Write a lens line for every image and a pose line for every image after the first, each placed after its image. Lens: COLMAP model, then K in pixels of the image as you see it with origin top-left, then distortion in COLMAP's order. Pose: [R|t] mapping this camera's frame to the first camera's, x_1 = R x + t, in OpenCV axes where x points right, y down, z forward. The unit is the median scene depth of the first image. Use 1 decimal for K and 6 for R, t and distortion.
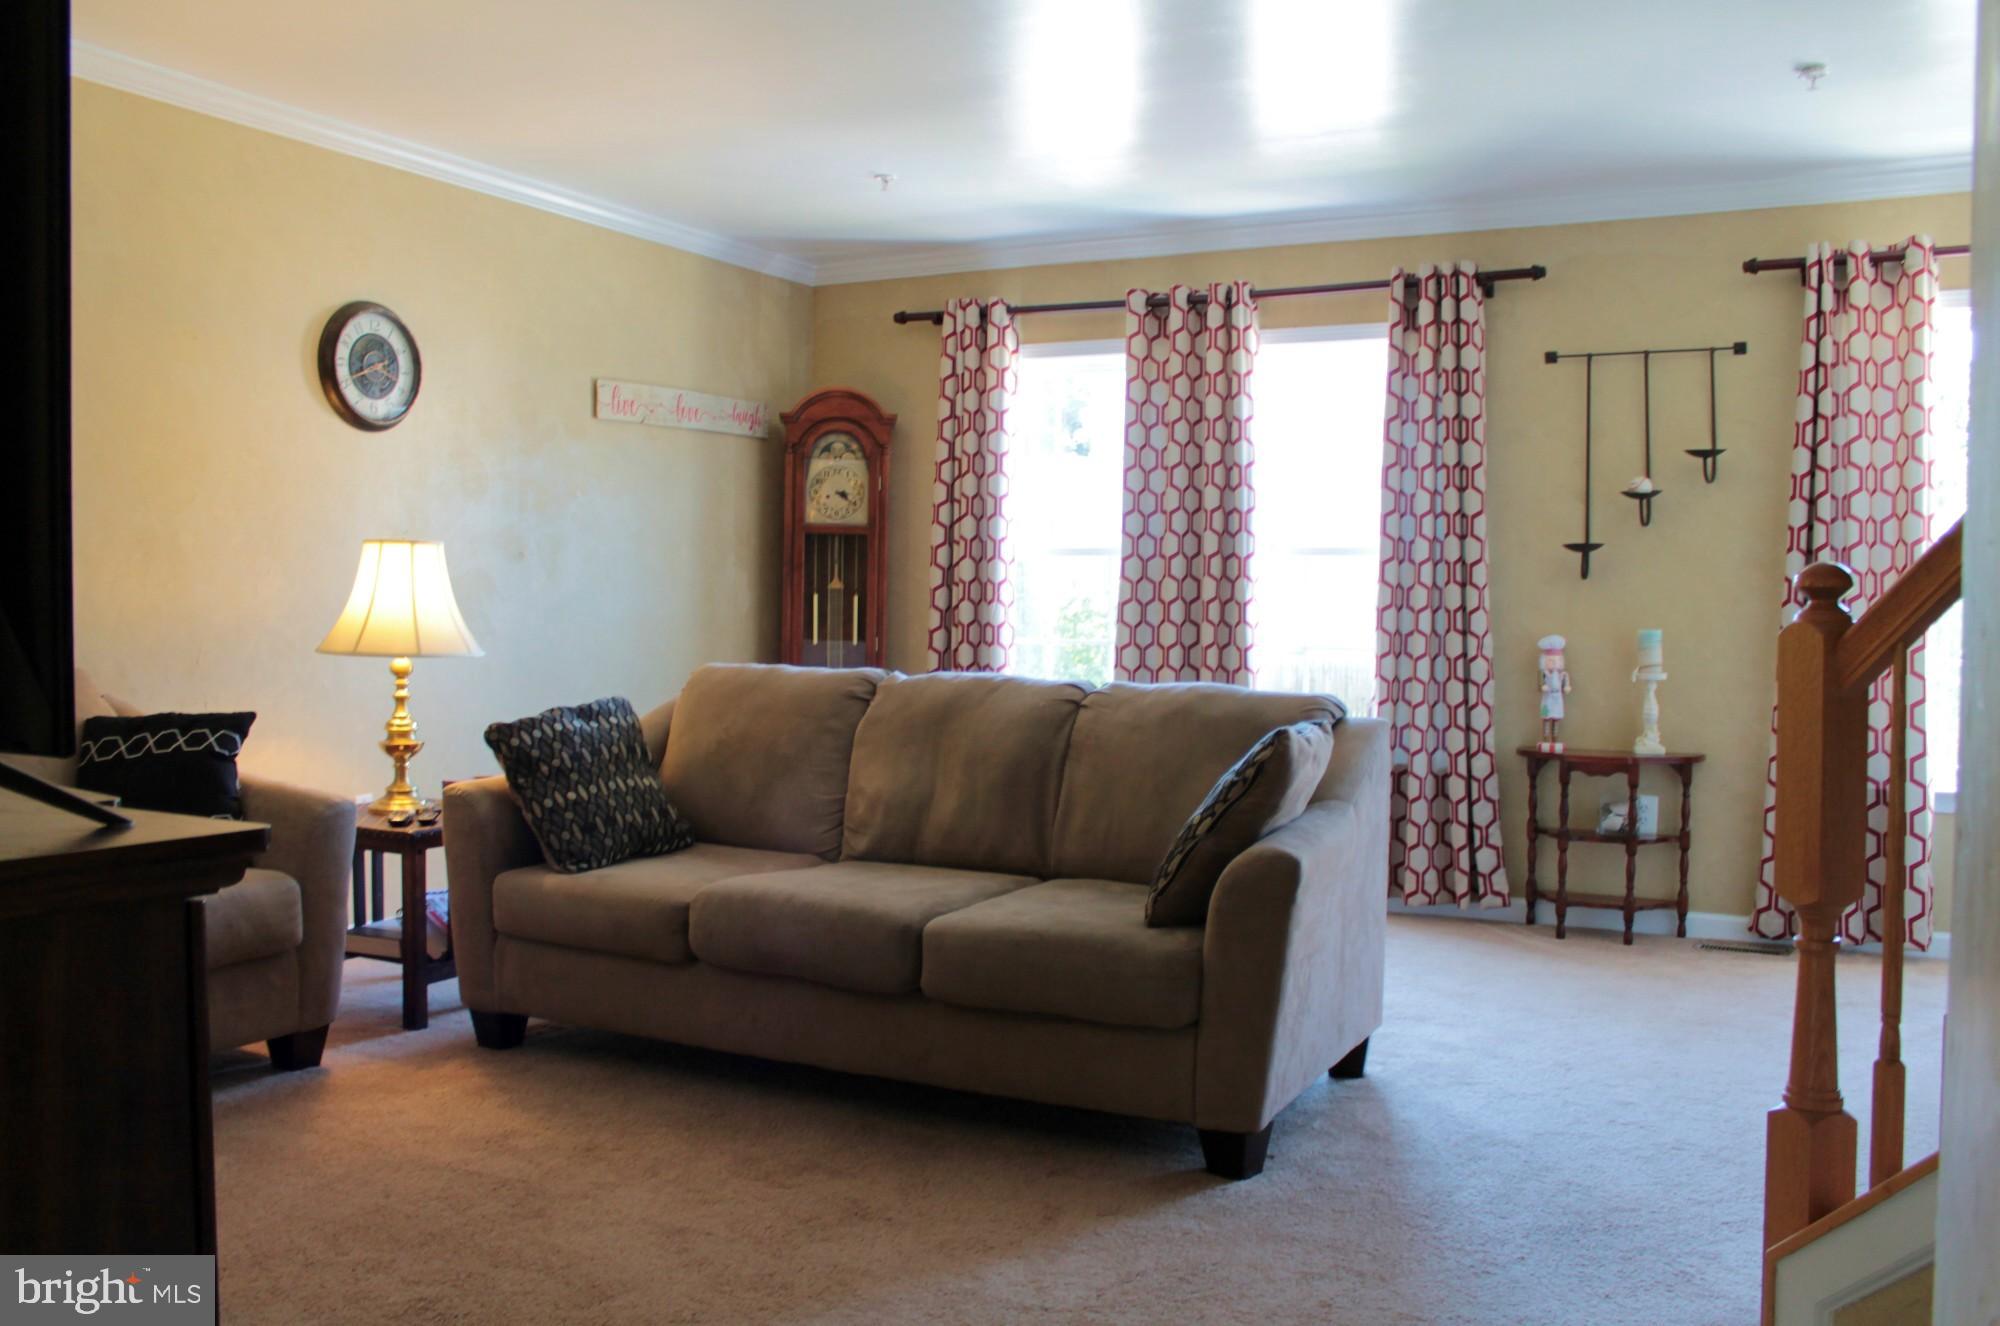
lens RADIAL K [[1714.9, 0, 1006.8], [0, 1714.9, 656.6], [0, 0, 1]] dist [-0.076419, 0.024758]
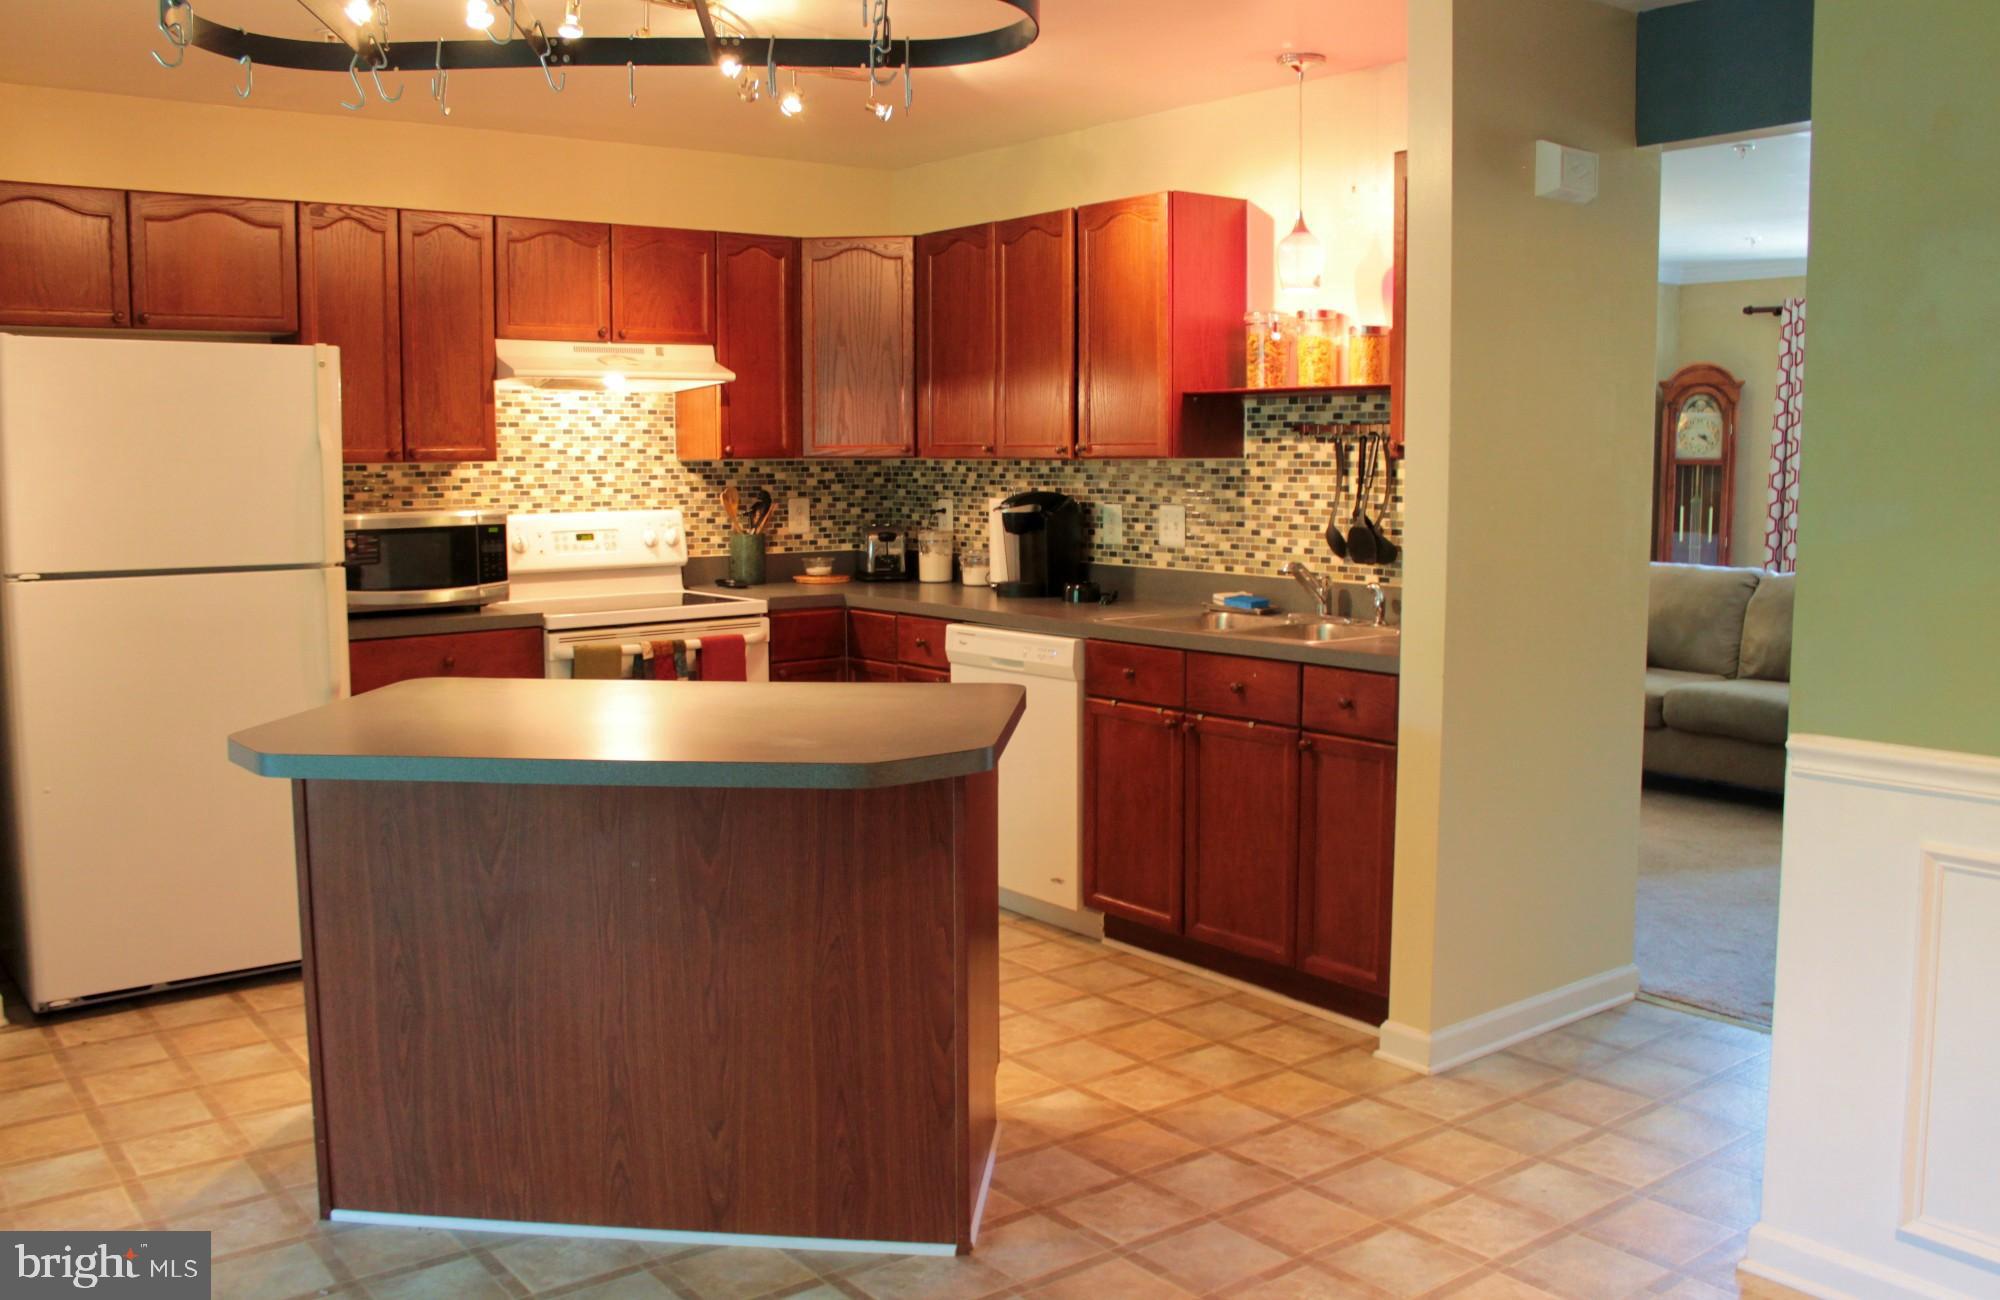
lens RADIAL K [[1707.8, 0, 1027.8], [0, 1707.8, 654.3], [0, 0, 1]] dist [-0.139702, 0.096263]
pose [[0.913313, 0.030973, -0.406078, -0.048756], [0.000998, 0.996931, 0.078285, -0.029555], [0.407256, -0.071904, 0.910479, -0.617377]]
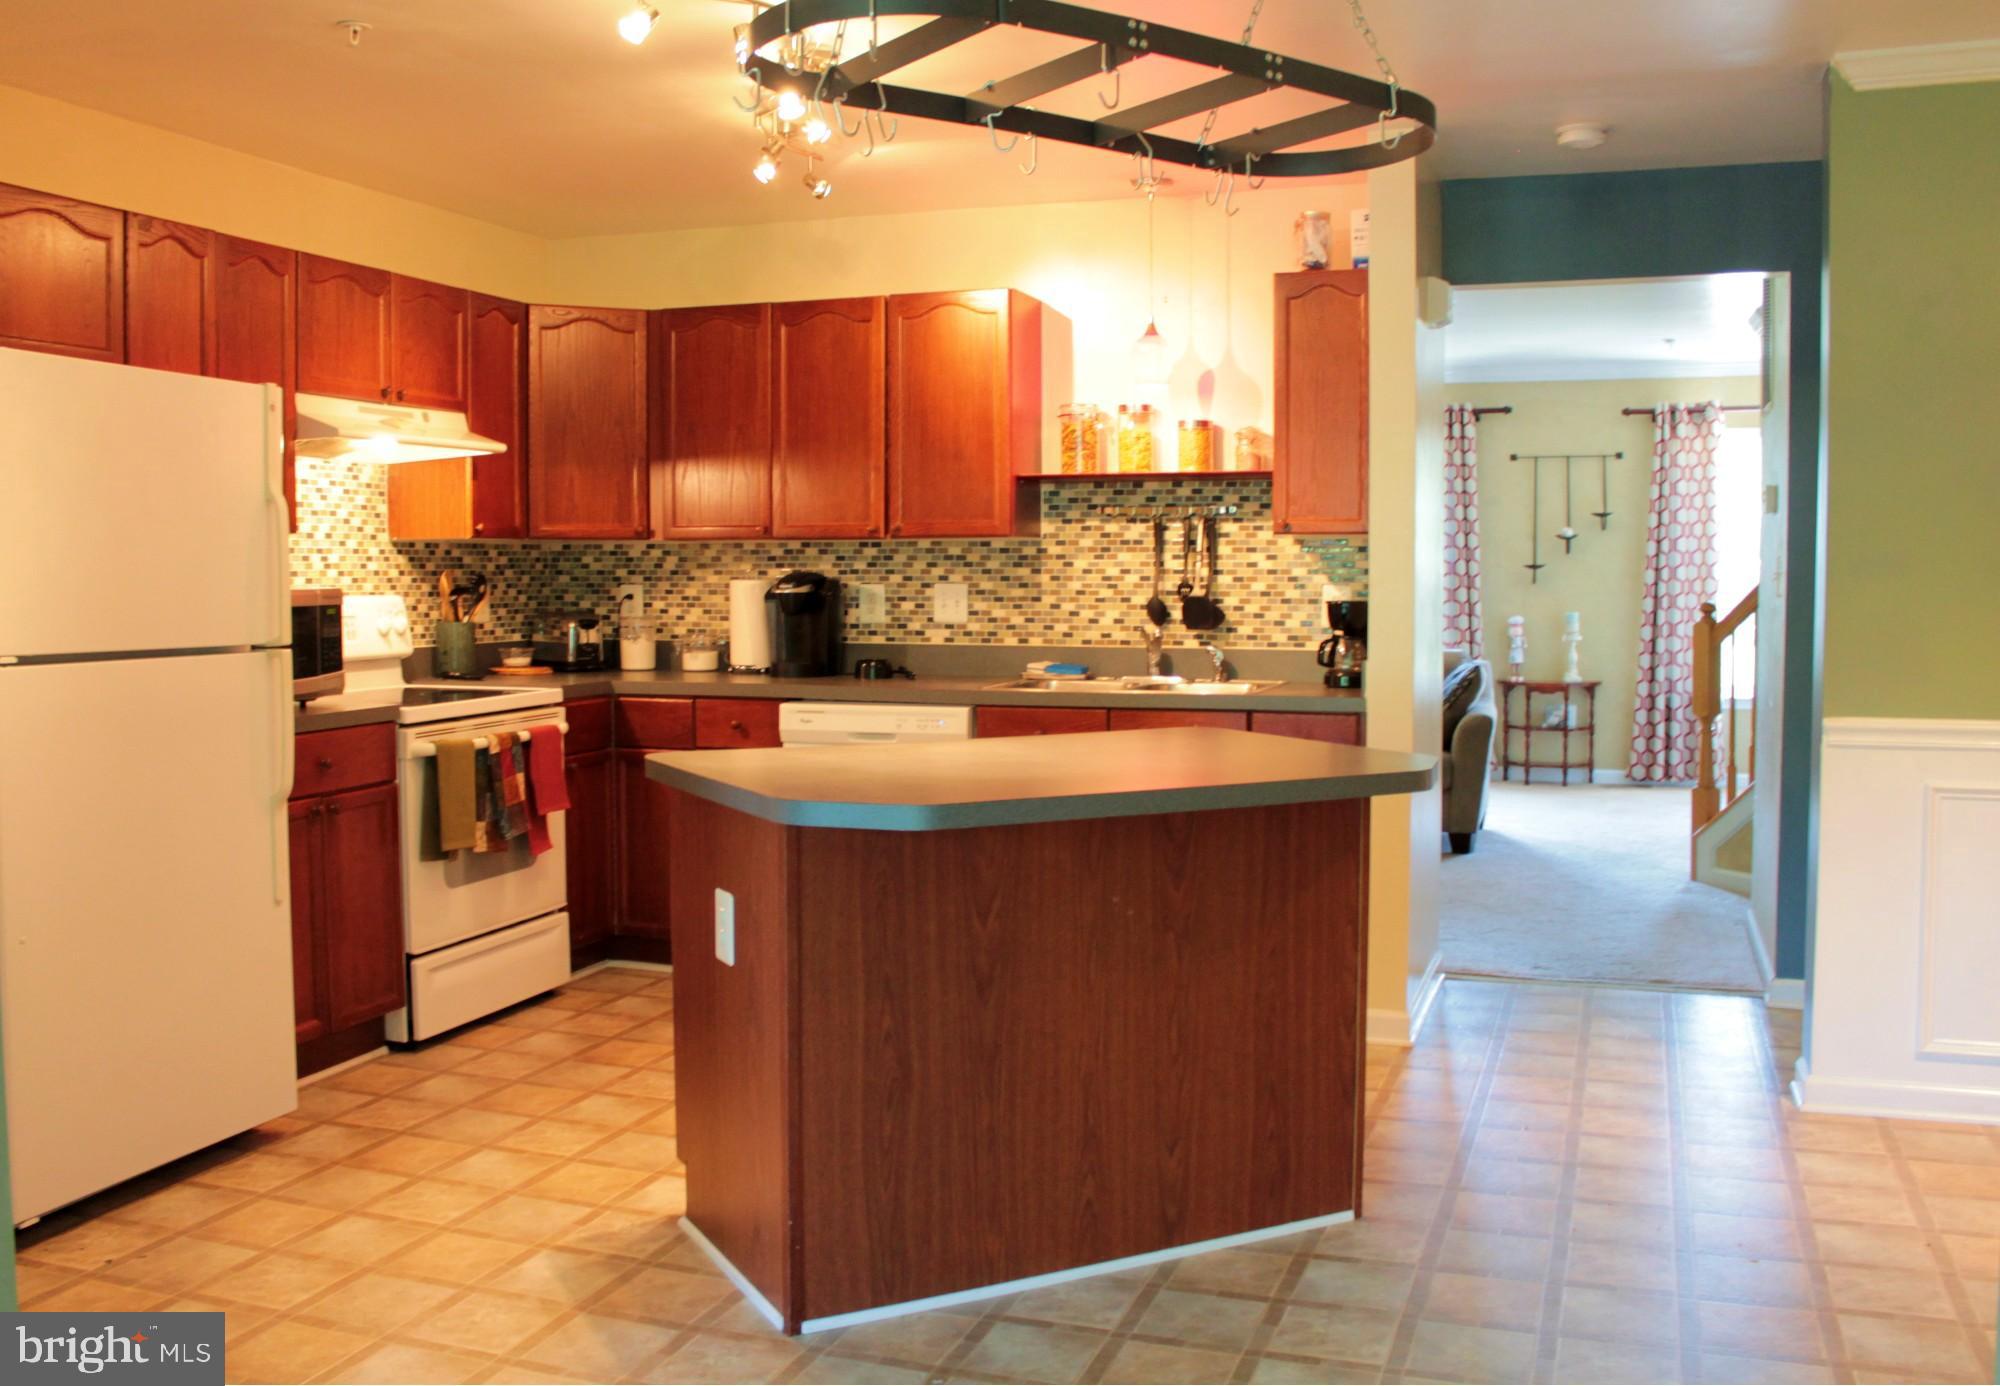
lens RADIAL K [[1772.6, 0, 1009.0], [0, 1772.6, 687.0], [0, 0, 1]] dist [-0.124660, 0.062289]
pose [[0.990082, -0.024810, 0.138279, -0.463454], [0.020174, 0.999190, 0.034828, -0.013296], [-0.139031, -0.031693, 0.989781, -0.744401]]
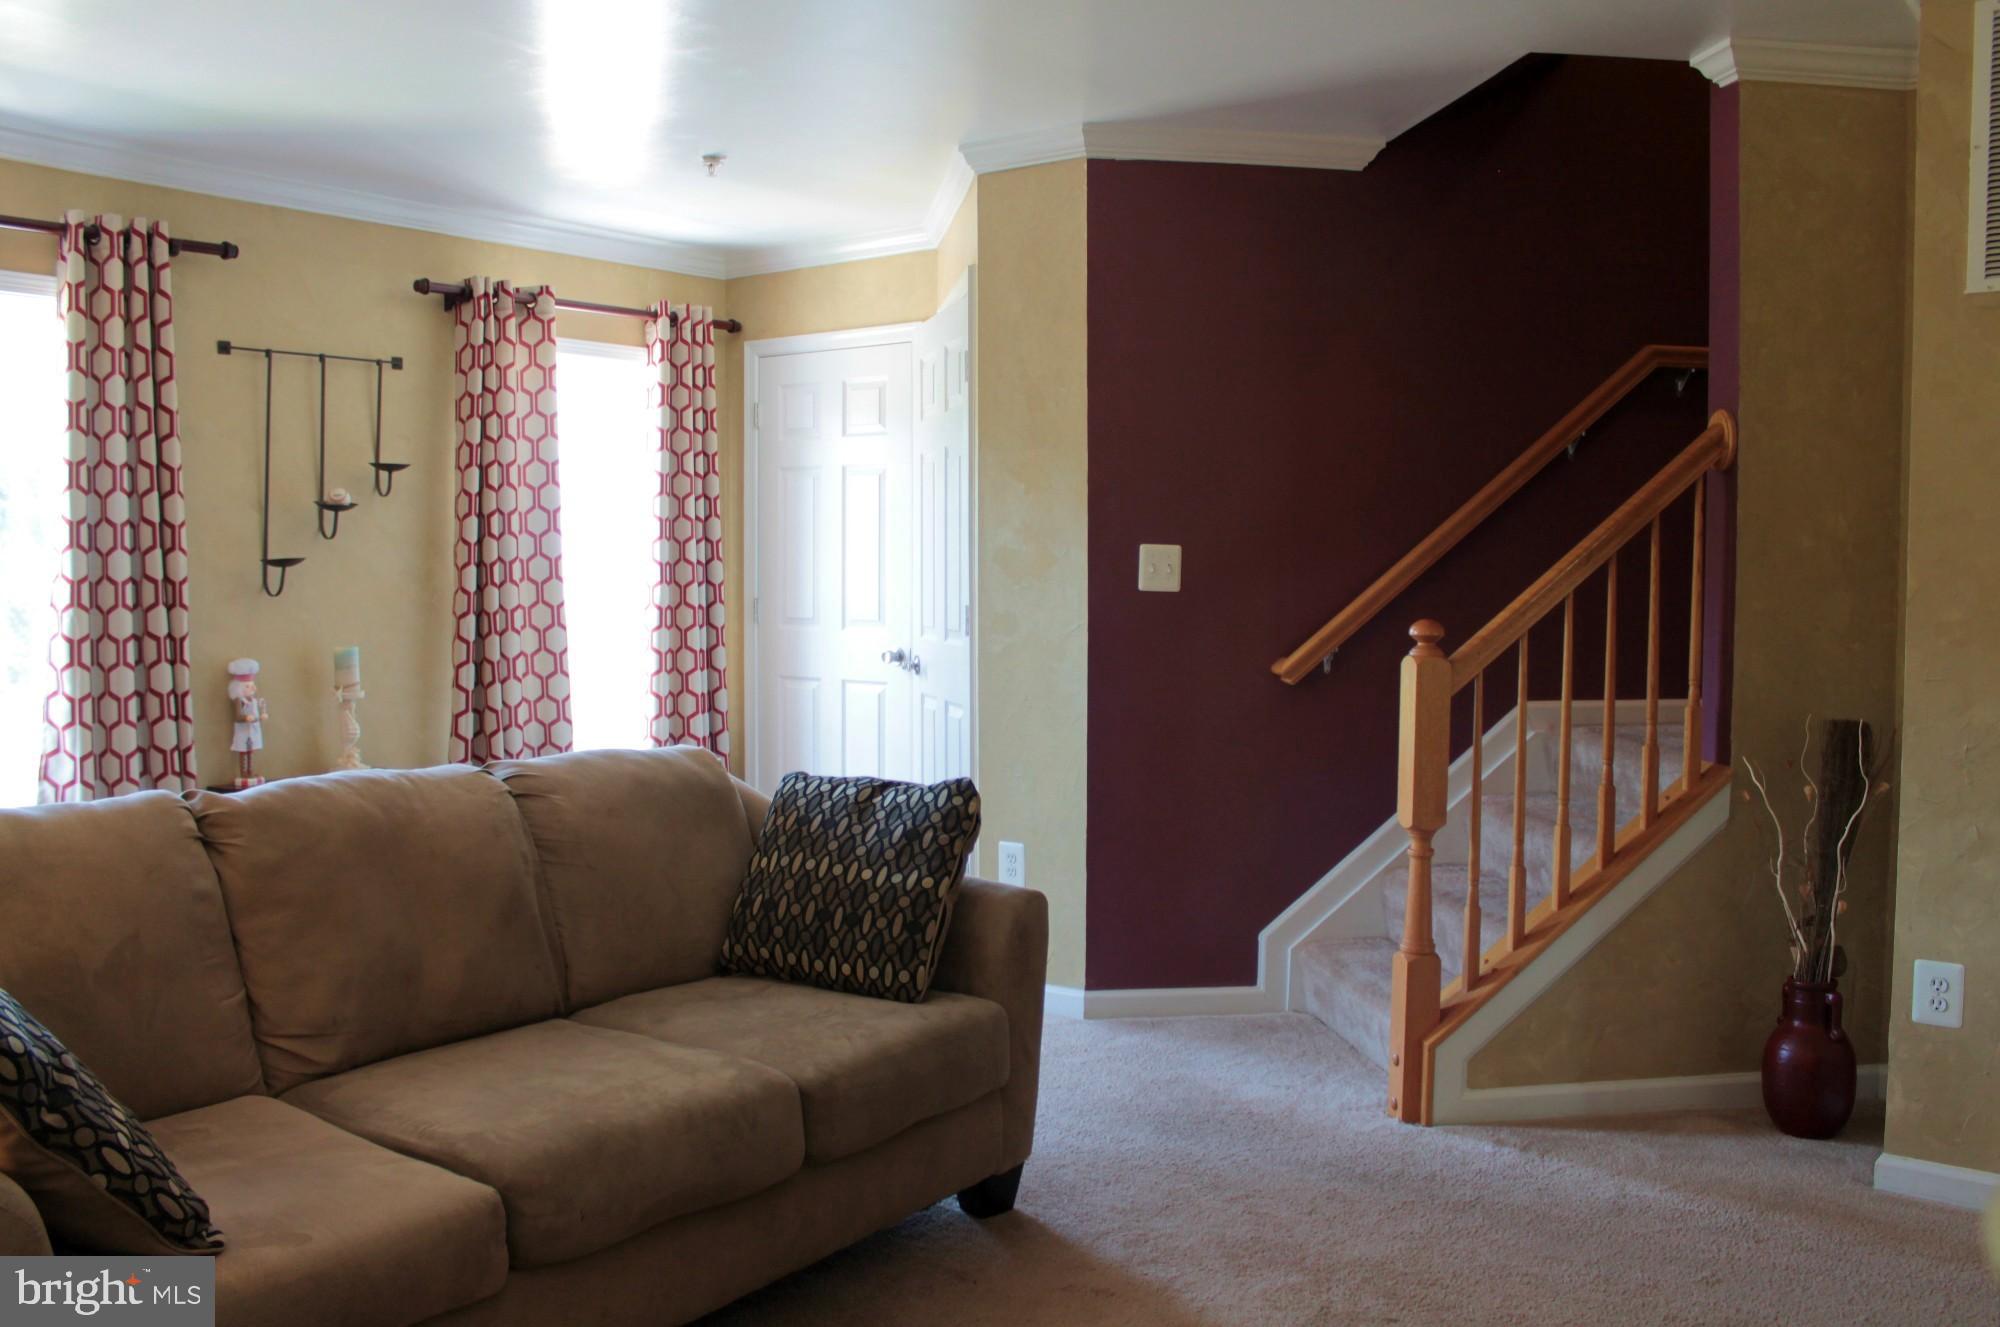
lens RADIAL K [[1714.9, 0, 980.3], [0, 1714.9, 674.1], [0, 0, 1]] dist [-0.076419, 0.024758]
pose [[0.184814, -0.074465, 0.979948, -0.496847], [0.033936, 0.997014, 0.069361, -0.054818], [-0.982187, 0.020437, 0.186789, 0.461617]]
